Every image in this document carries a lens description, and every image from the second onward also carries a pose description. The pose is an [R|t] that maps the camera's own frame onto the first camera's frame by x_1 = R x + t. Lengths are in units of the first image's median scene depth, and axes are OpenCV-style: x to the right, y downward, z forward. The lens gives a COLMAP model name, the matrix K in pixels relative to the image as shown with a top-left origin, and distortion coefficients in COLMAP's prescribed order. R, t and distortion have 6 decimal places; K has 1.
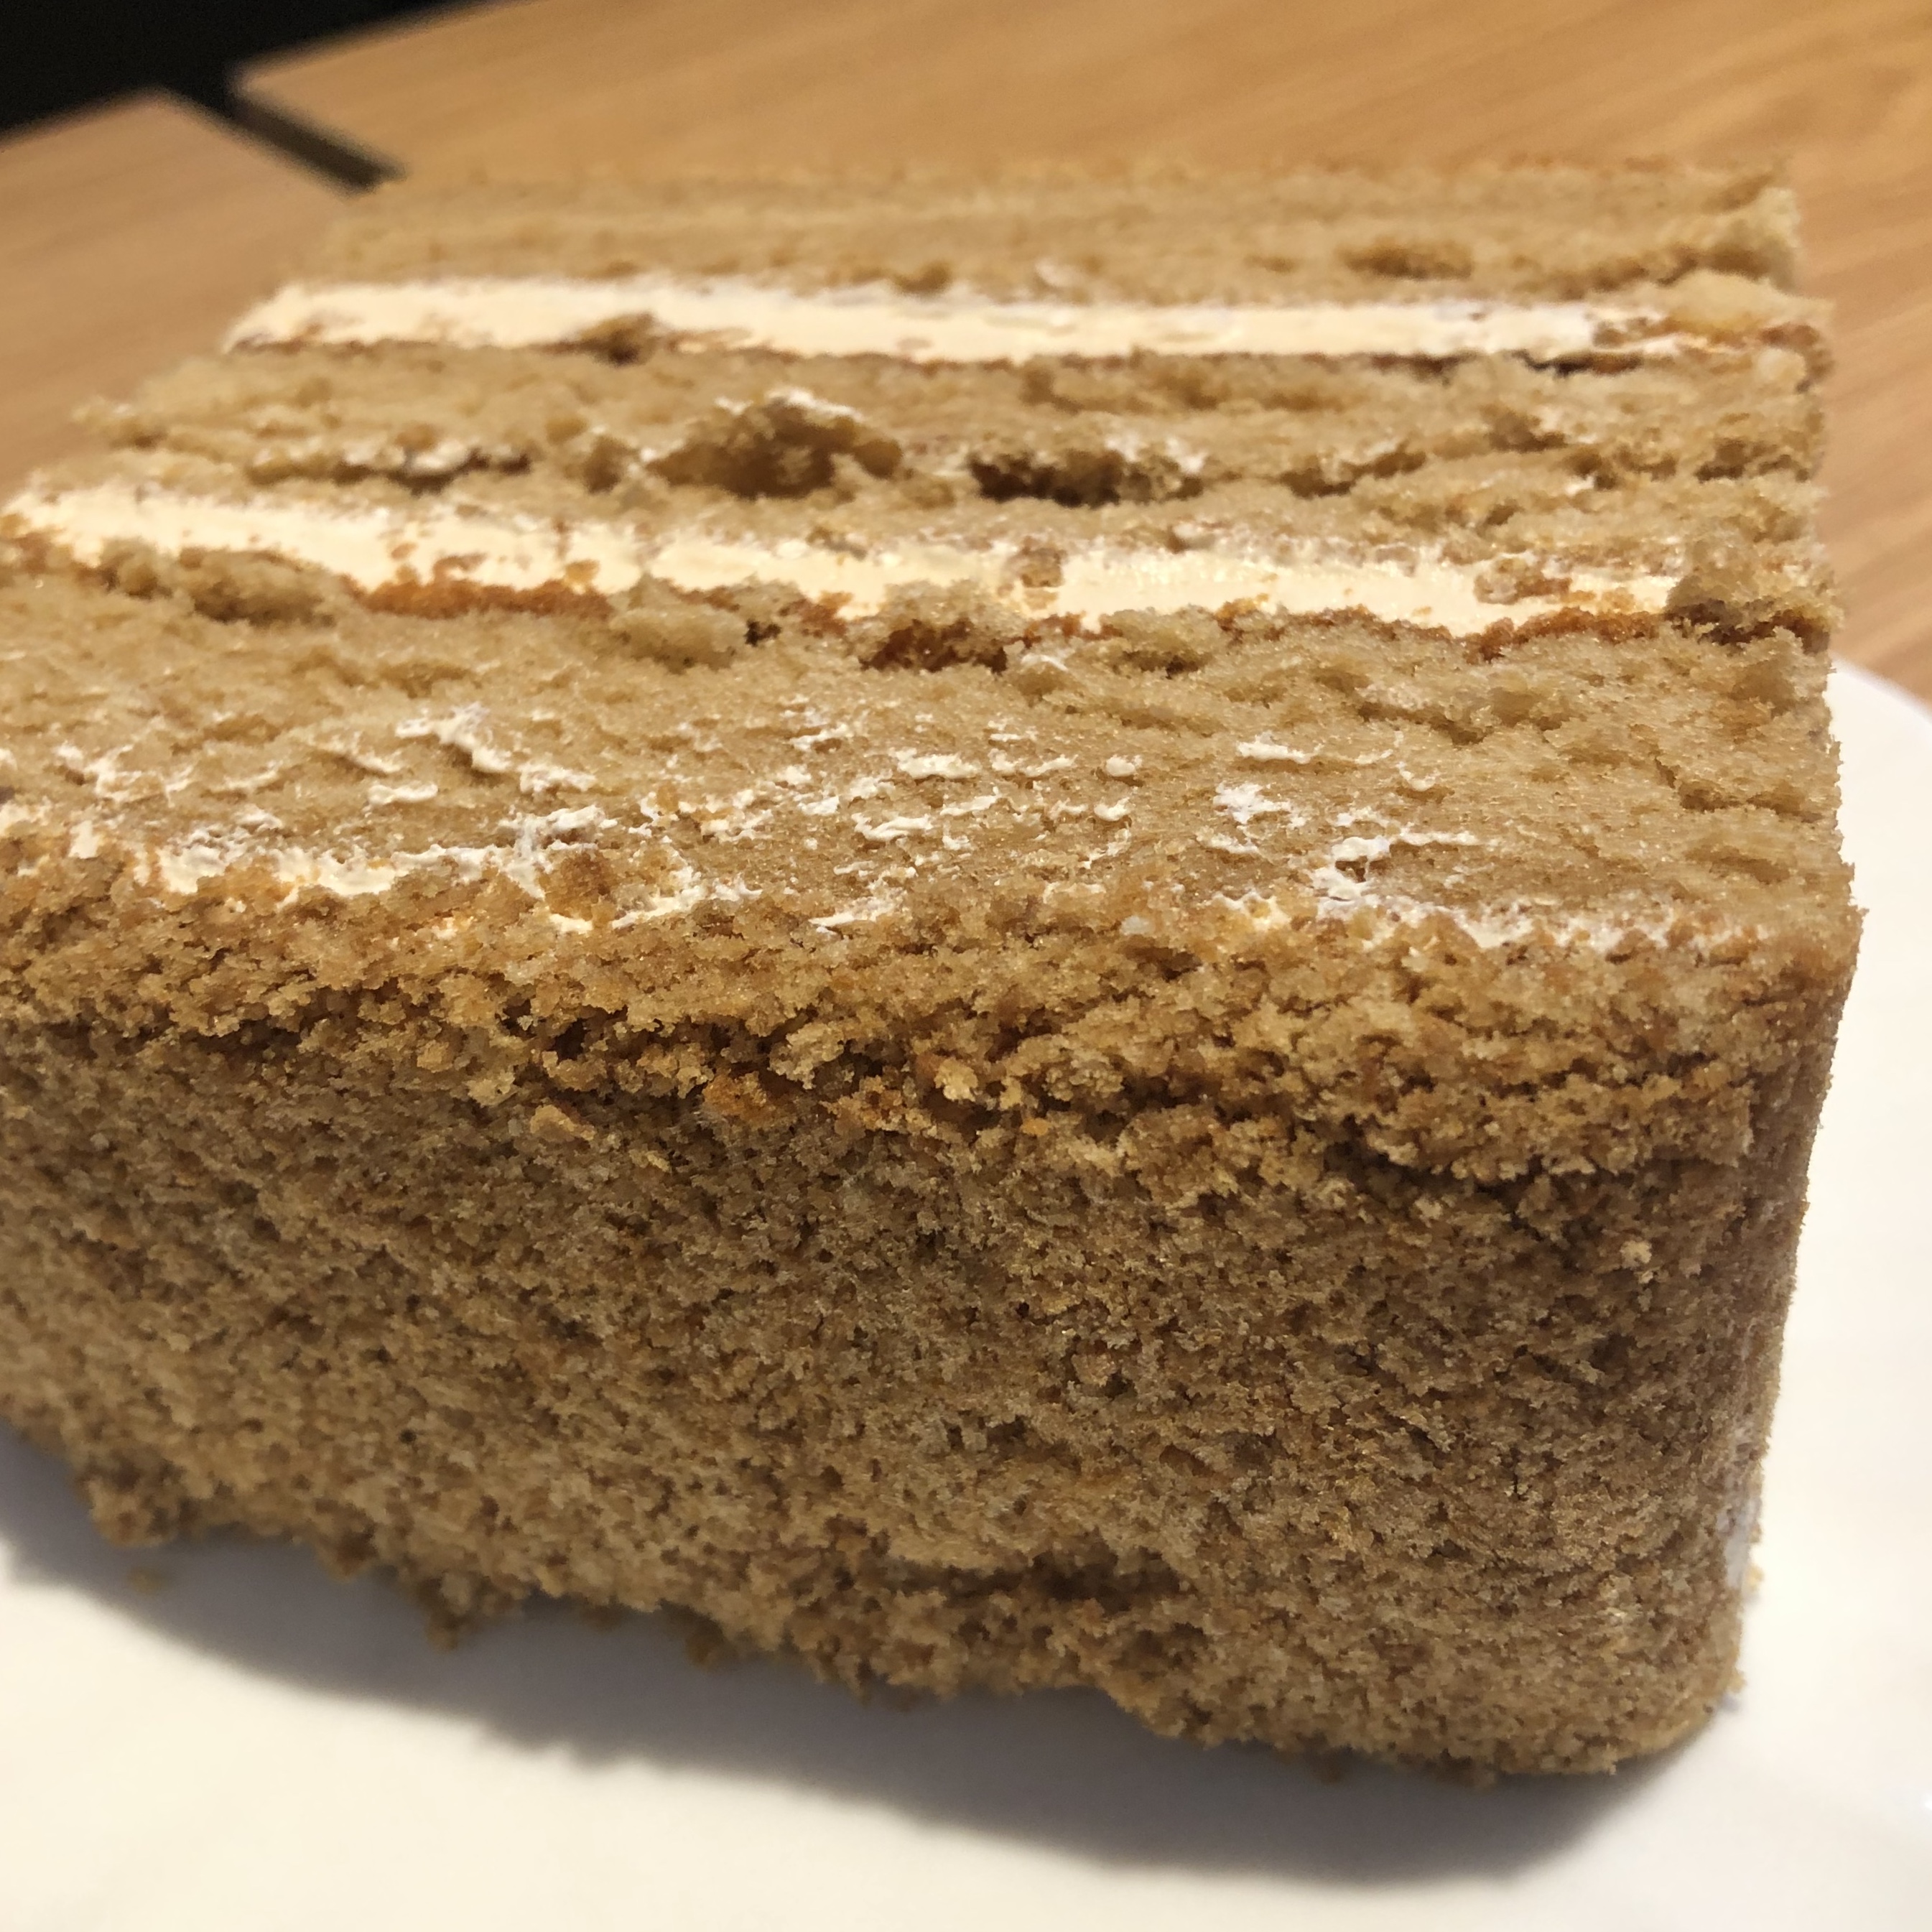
lens RADIAL K [[2467.7, 0, 966.0], [0, 2467.7, 966.0], [0, 0, 1]] dist [0.003755, -0.037011]
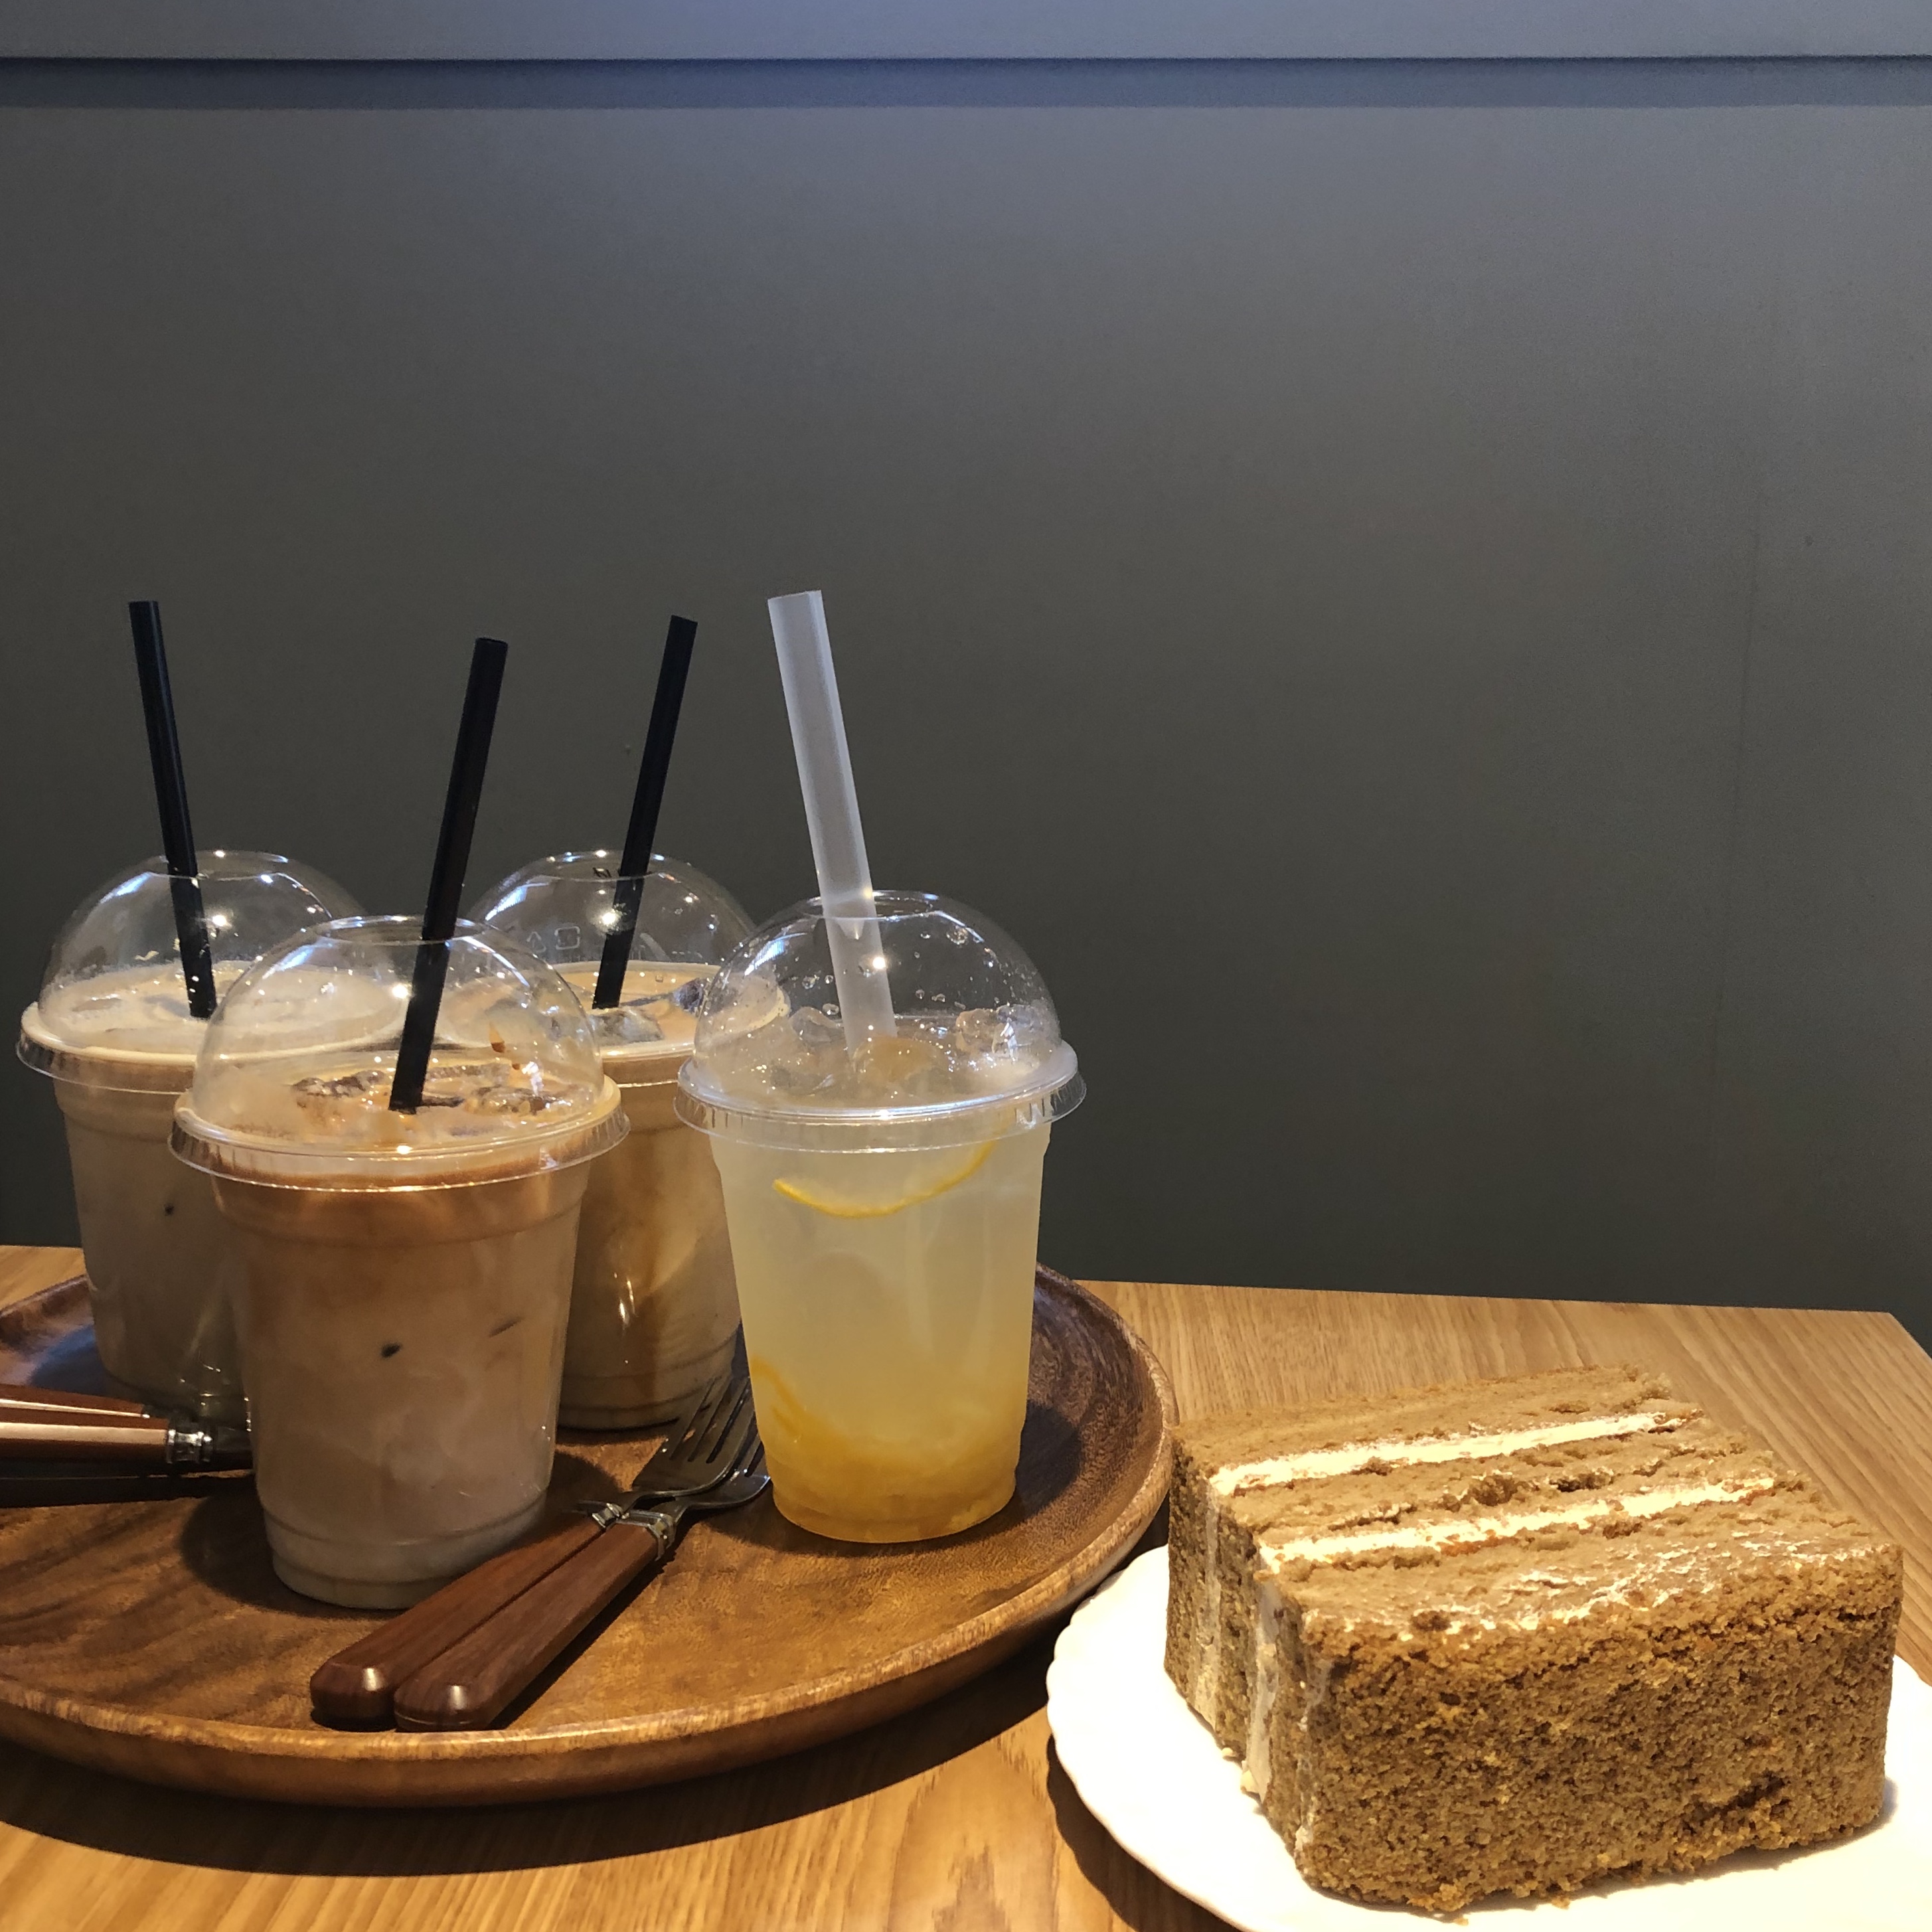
lens RADIAL K [[2467.7, 0, 966.0], [0, 2467.7, 966.0], [0, 0, 1]] dist [0.003755, -0.037011]
pose [[0.817485, -0.020259, 0.575593, -2.996430], [0.266327, 0.899413, -0.346593, 0.122562], [-0.510674, 0.436631, 0.740652, -1.563667]]
